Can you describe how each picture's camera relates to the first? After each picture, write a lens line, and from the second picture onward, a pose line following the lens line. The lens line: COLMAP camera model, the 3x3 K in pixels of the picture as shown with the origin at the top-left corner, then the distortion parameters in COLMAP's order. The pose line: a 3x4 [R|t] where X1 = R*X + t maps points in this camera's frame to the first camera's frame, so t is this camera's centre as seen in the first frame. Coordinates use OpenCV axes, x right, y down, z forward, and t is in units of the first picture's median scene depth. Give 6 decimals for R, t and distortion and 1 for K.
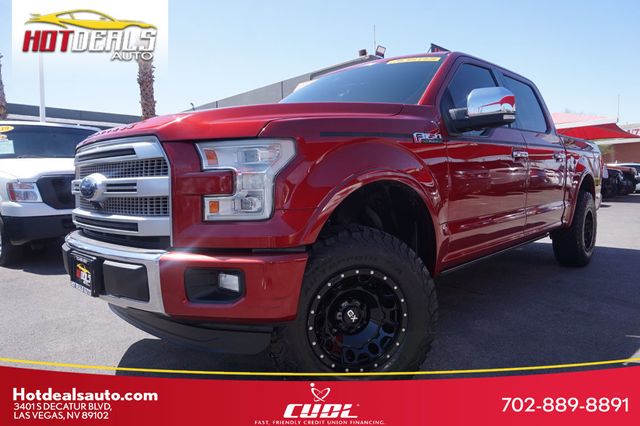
lens RADIAL K [[428.6, 0, 321.0], [0, 428.6, 216.8], [0, 0, 1]] dist [-0.003827, -0.000565]
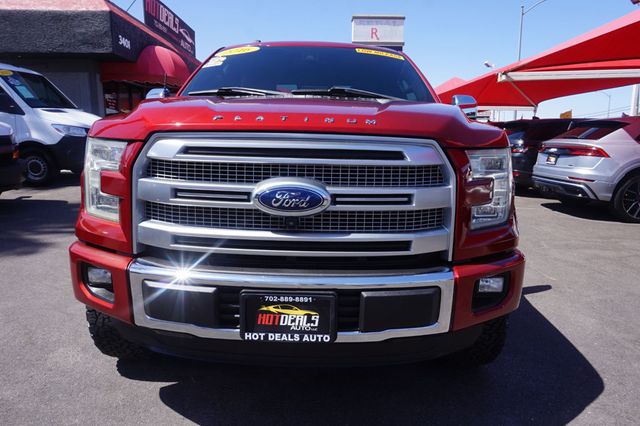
lens RADIAL K [[437.0, 0, 320.0], [0, 437.0, 213.0], [0, 0, 1]] dist [-0.006991, 0.001755]
pose [[0.714243, -0.090480, 0.694025, -1.051855], [0.031177, 0.994737, 0.097599, -0.119142], [-0.699203, -0.048072, 0.713305, 0.461957]]
